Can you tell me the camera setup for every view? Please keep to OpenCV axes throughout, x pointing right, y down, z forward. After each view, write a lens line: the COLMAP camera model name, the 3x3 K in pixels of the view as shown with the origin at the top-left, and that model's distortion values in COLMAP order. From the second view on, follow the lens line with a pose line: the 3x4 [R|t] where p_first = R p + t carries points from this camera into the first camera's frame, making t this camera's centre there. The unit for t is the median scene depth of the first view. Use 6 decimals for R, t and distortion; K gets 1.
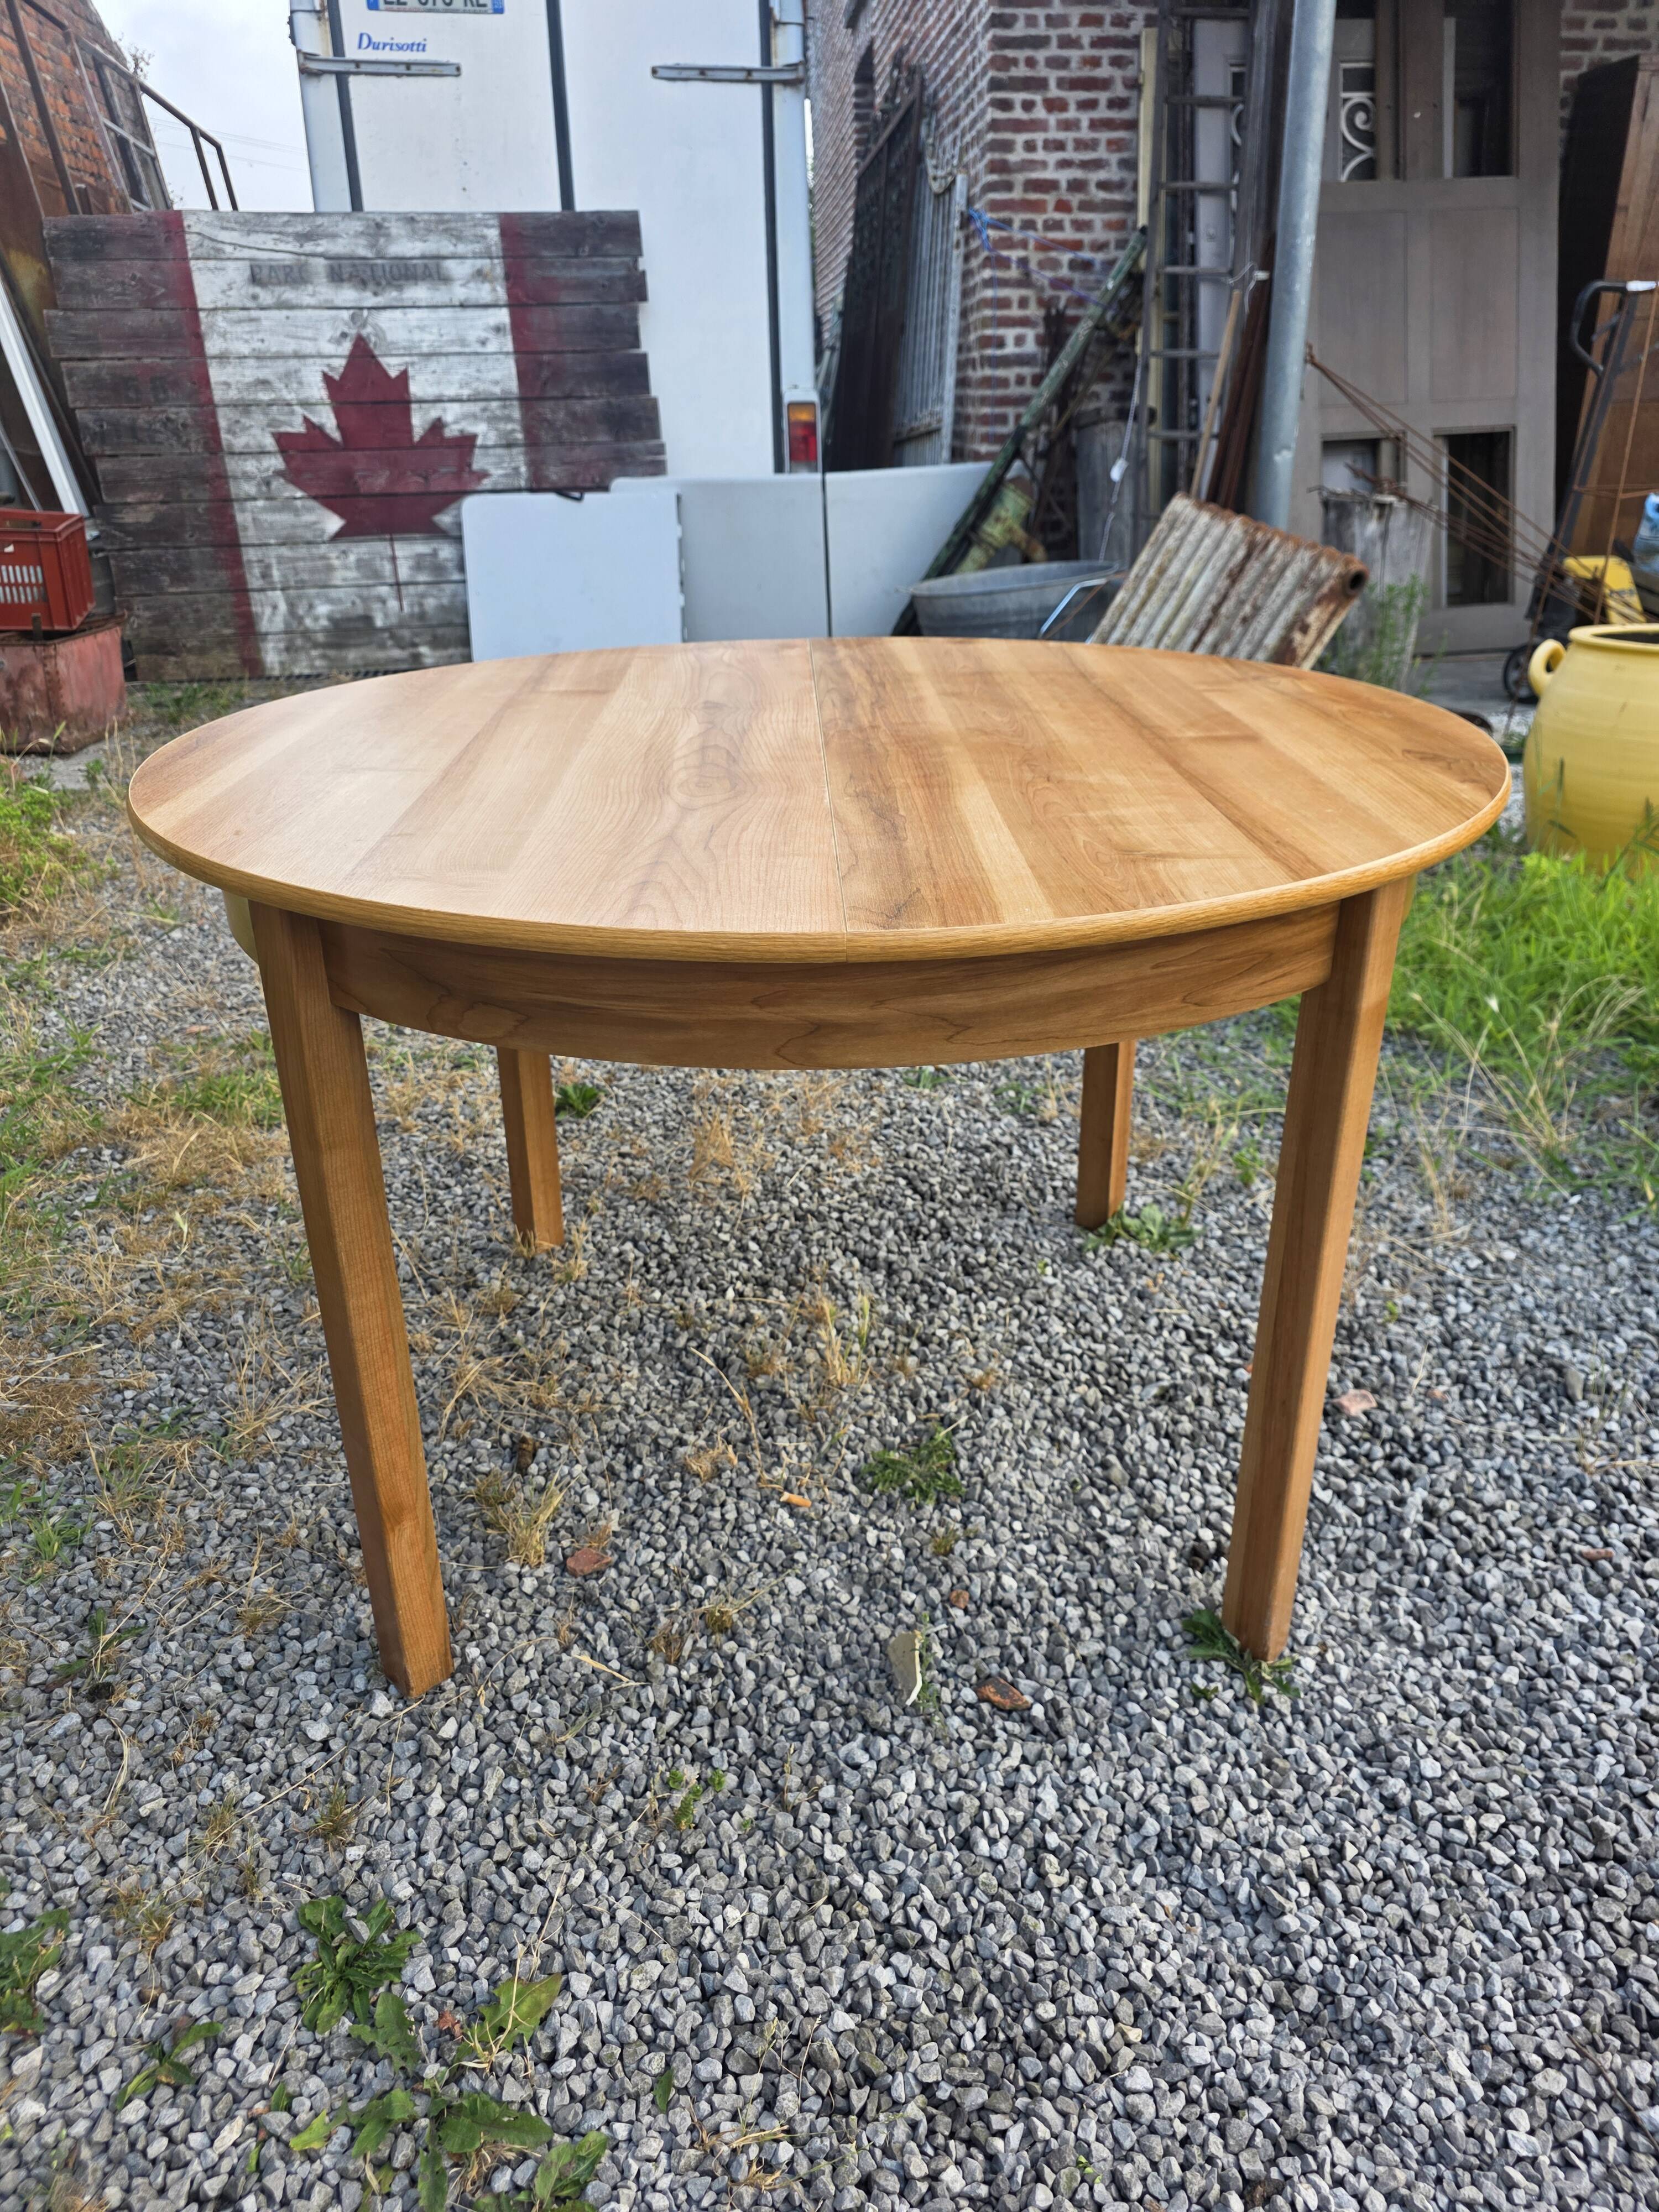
lens RADIAL K [[1503.9, 0, 842.0], [0, 1503.9, 1089.3], [0, 0, 1]] dist [0.041280, -0.033404]
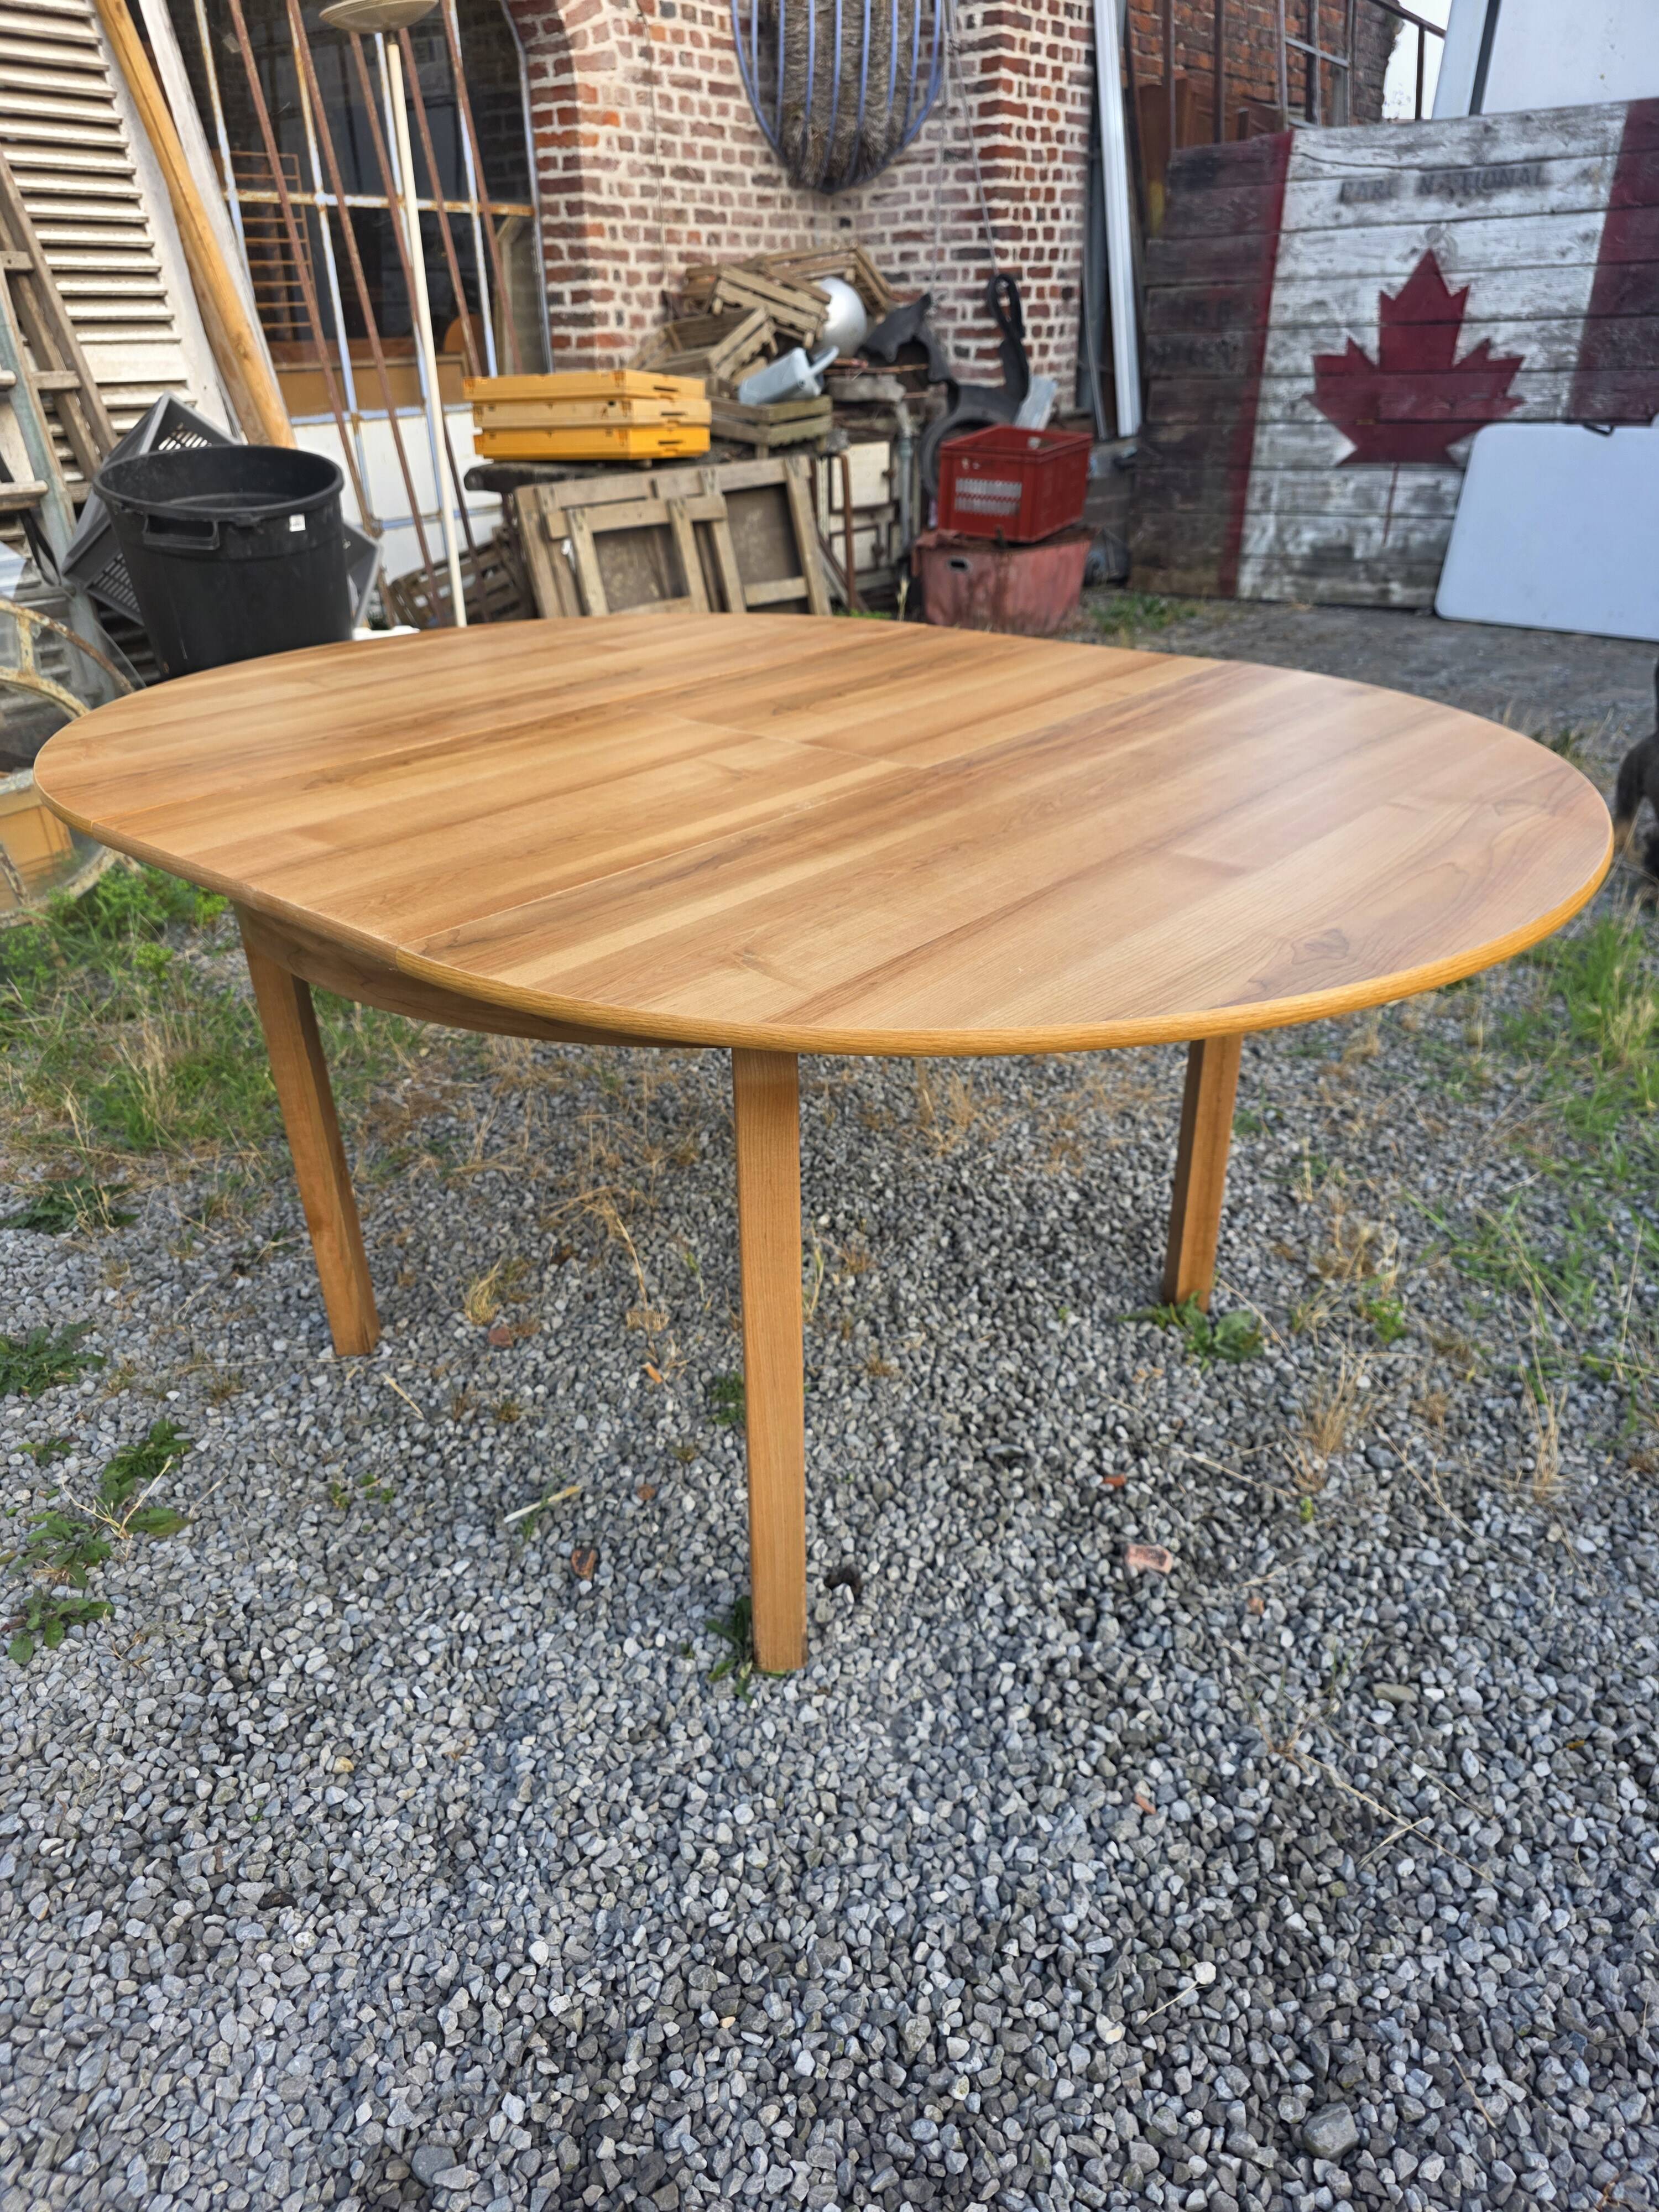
lens RADIAL K [[1503.9, 0, 810.6], [0, 1503.9, 1119.7], [0, 0, 1]] dist [0.041280, -0.033404]
pose [[0.709618, 0.326469, -0.624389, 0.771690], [-0.277600, 0.944042, 0.178110, -0.171454], [0.647596, 0.046941, 0.760536, 0.173681]]
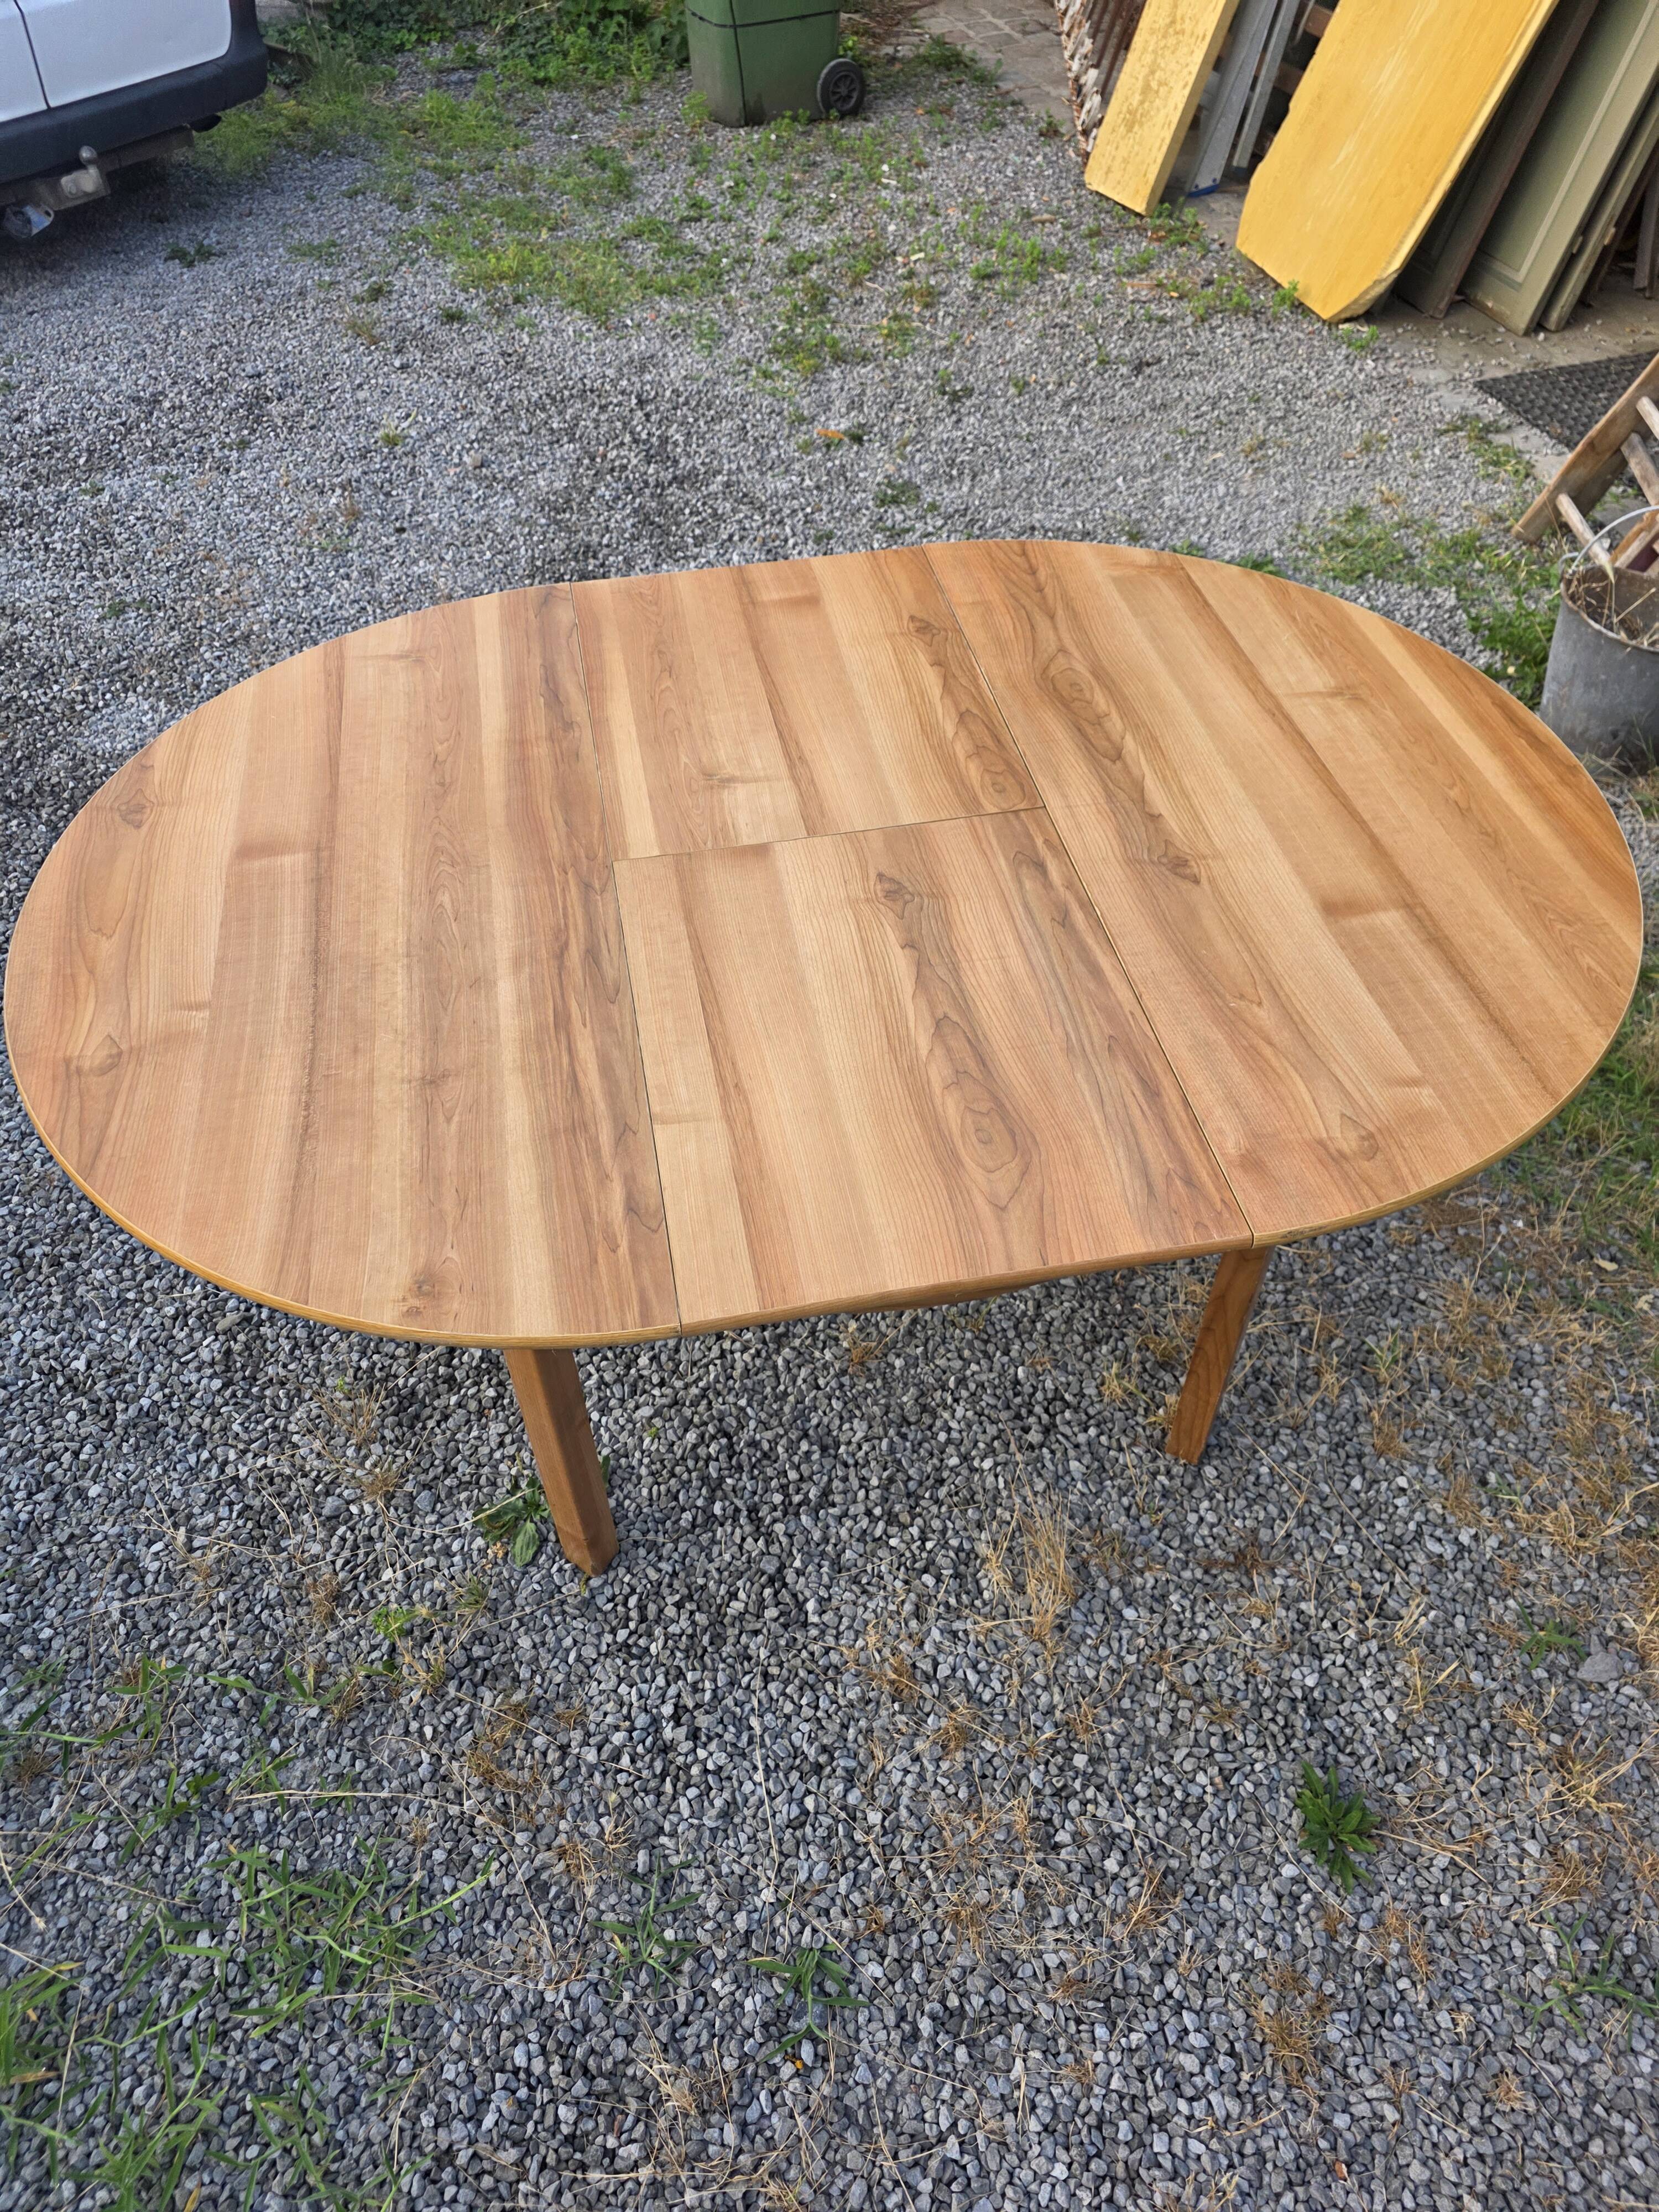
lens RADIAL K [[1503.9, 0, 801.1], [0, 1503.9, 1100.0], [0, 0, 1]] dist [0.041280, -0.033404]
pose [[-0.990359, 0.120145, -0.068948, 0.100608], [-0.027404, 0.317971, 0.947704, -1.184547], [0.135786, 0.940457, -0.311613, 1.457986]]
